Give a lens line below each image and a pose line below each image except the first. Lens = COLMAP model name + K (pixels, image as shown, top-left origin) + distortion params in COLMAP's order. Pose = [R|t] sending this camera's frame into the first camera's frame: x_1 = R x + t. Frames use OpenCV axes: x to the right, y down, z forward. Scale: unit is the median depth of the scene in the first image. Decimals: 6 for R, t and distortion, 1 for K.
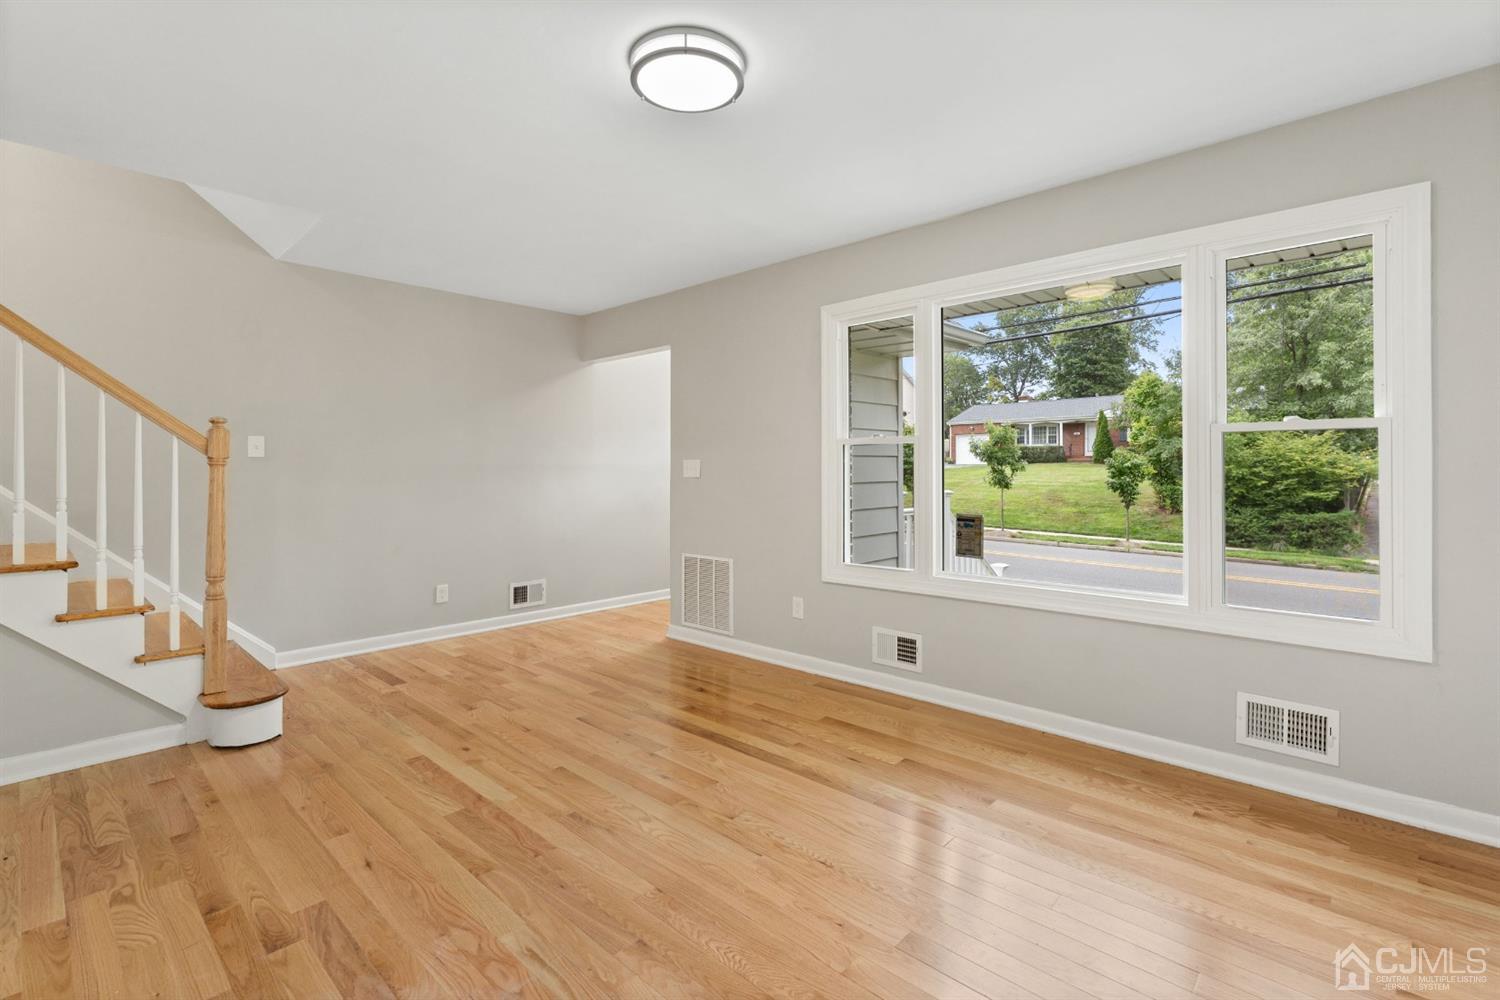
lens RADIAL K [[682.9, 0, 749.9], [0, 682.9, 472.9], [0, 0, 1]] dist [0.003846, -0.001227]
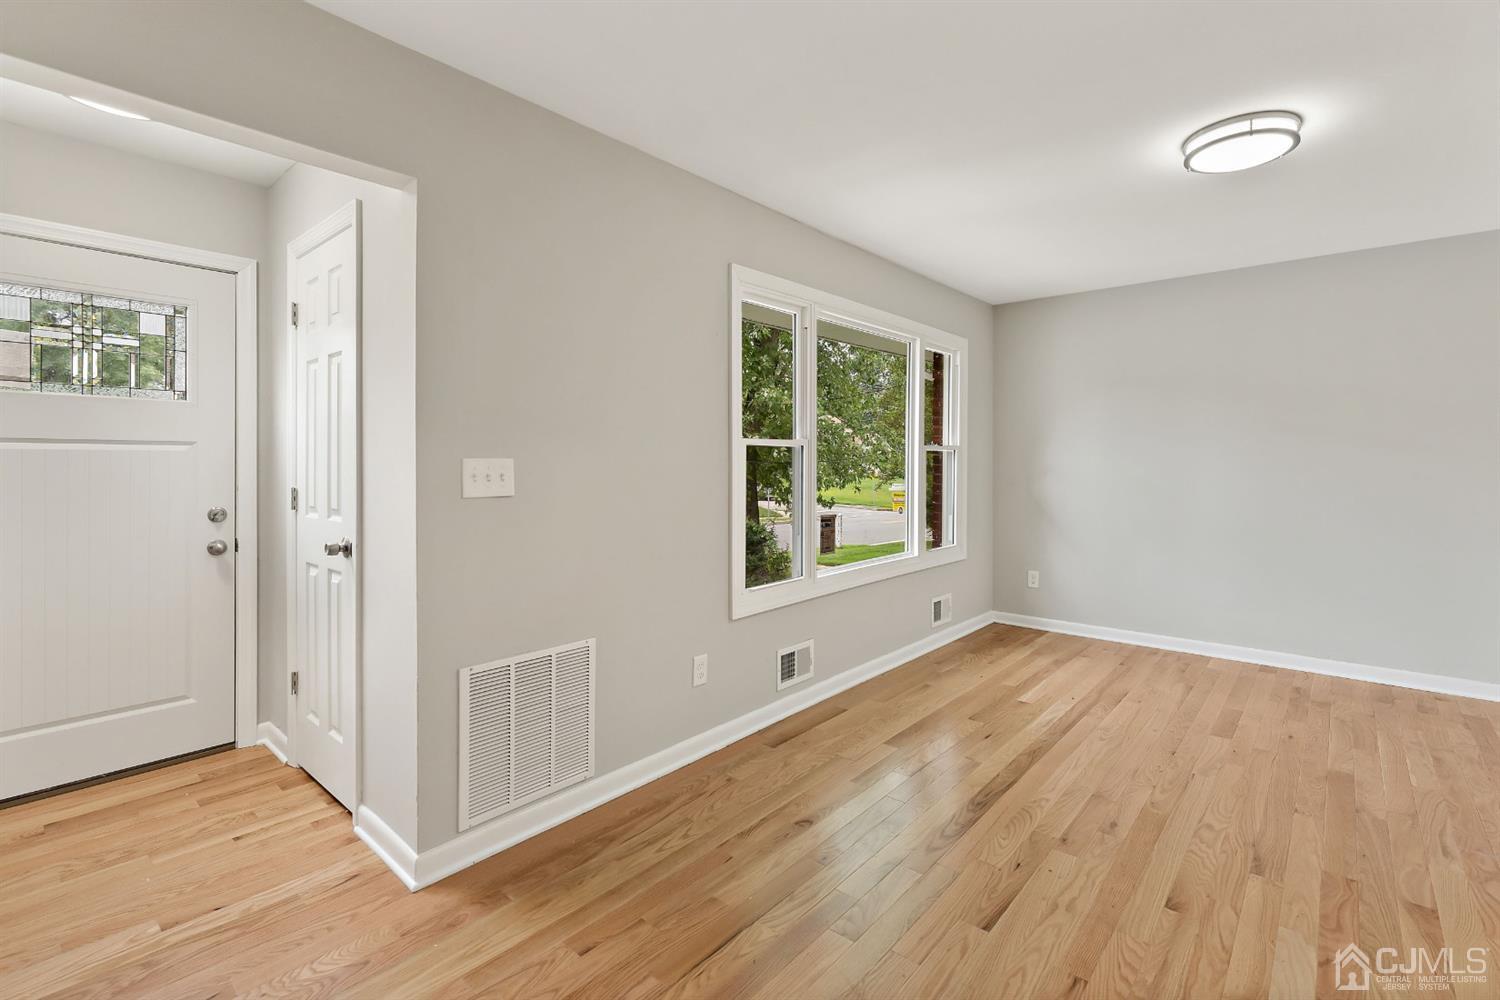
lens RADIAL K [[682.9, 0, 748.4], [0, 682.9, 470.3], [0, 0, 1]] dist [0.003846, -0.001227]
pose [[-0.039063, -0.007798, 0.999206, -0.909642], [0.004454, 0.999958, 0.007978, -0.023338], [-0.999227, 0.004762, -0.039027, 1.382667]]
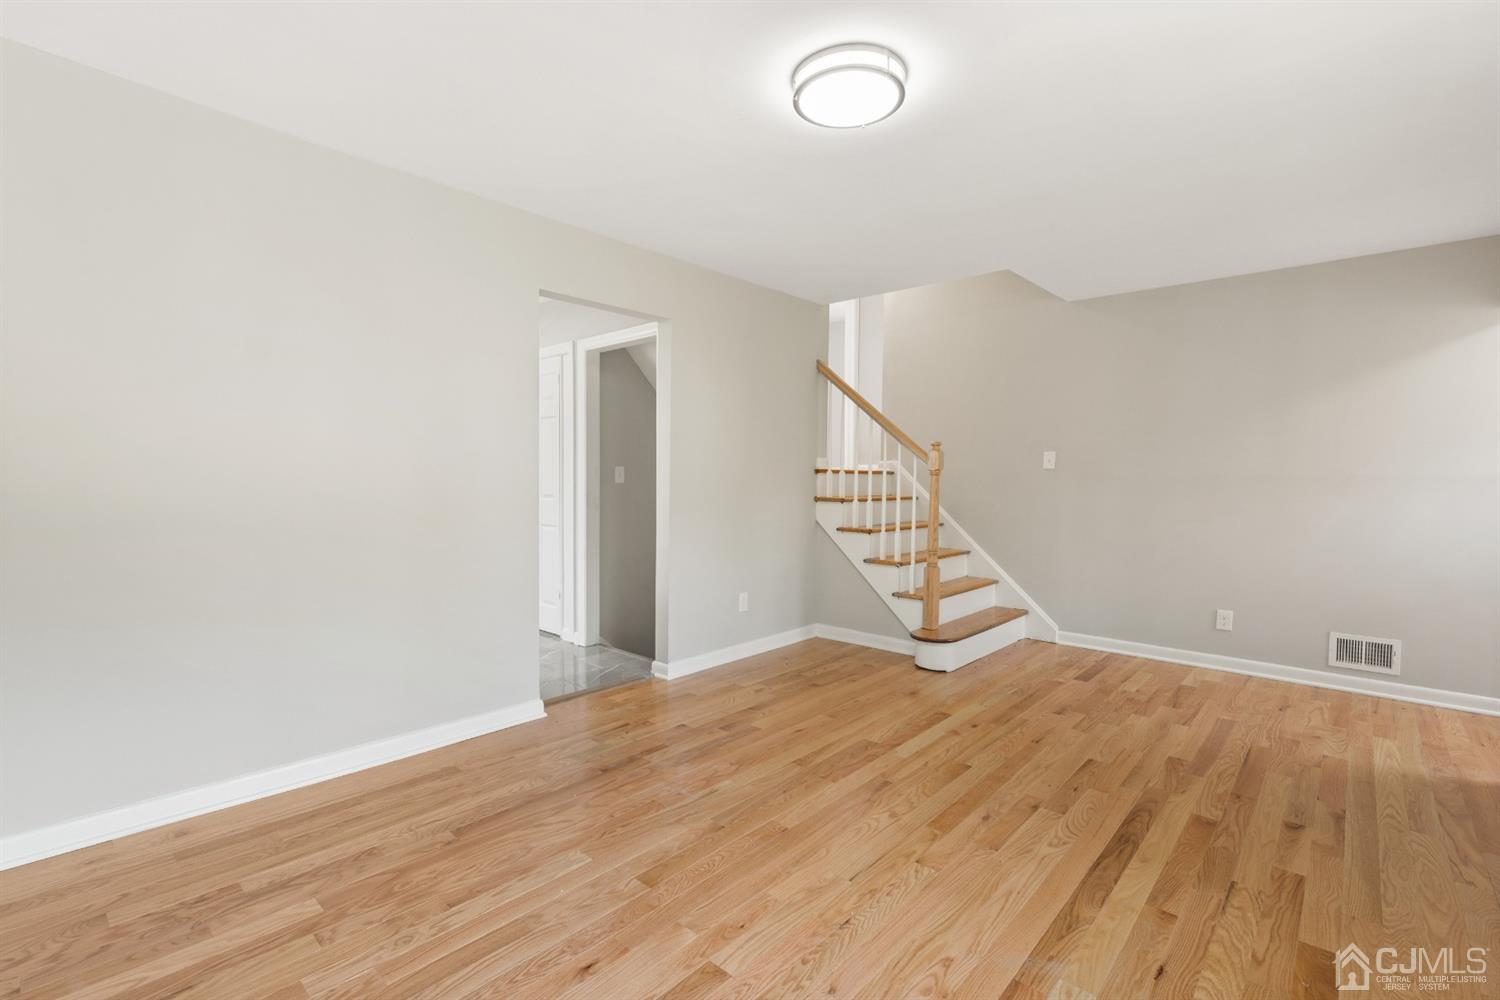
lens RADIAL K [[682.9, 0, 757.5], [0, 682.9, 494.7], [0, 0, 1]] dist [0.003846, -0.001227]
pose [[0.035002, 0.029481, -0.998952, 0.694732], [-0.015965, 0.999454, 0.028937, -0.004046], [0.999260, 0.014935, 0.035453, 0.604542]]
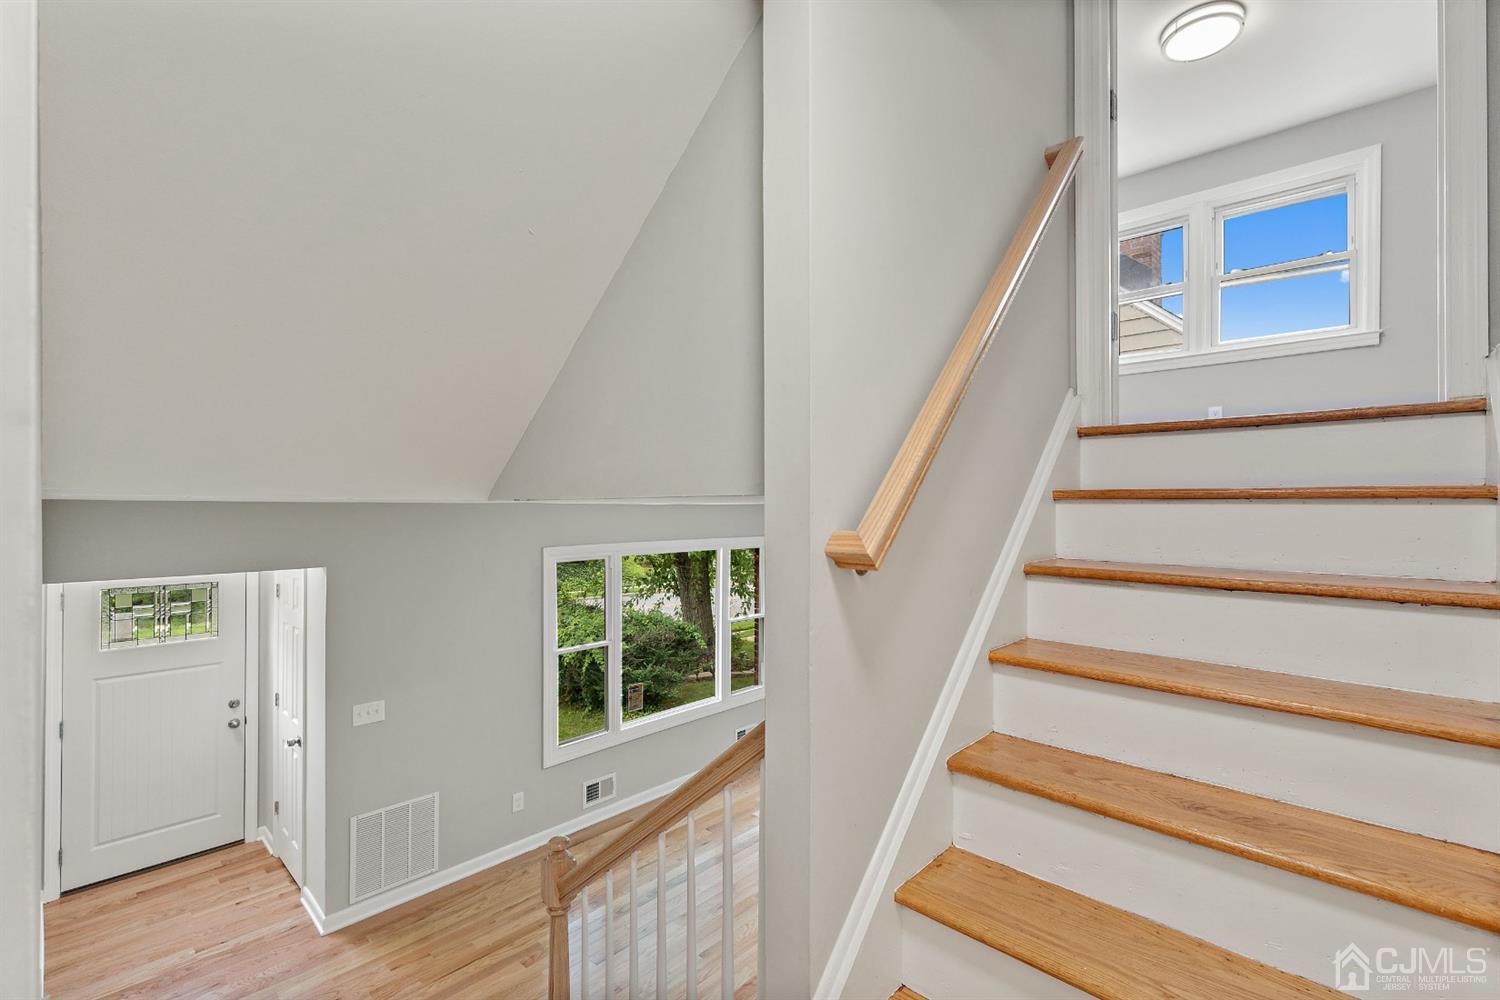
lens RADIAL K [[682.9, 0, 755.9], [0, 682.9, 498.1], [0, 0, 1]] dist [0.003846, -0.001227]
pose [[0.002874, 0.004780, 0.999984, -1.559597], [0.004951, 0.999976, -0.004794, -0.446484], [-0.999984, 0.004965, 0.002850, 0.830763]]
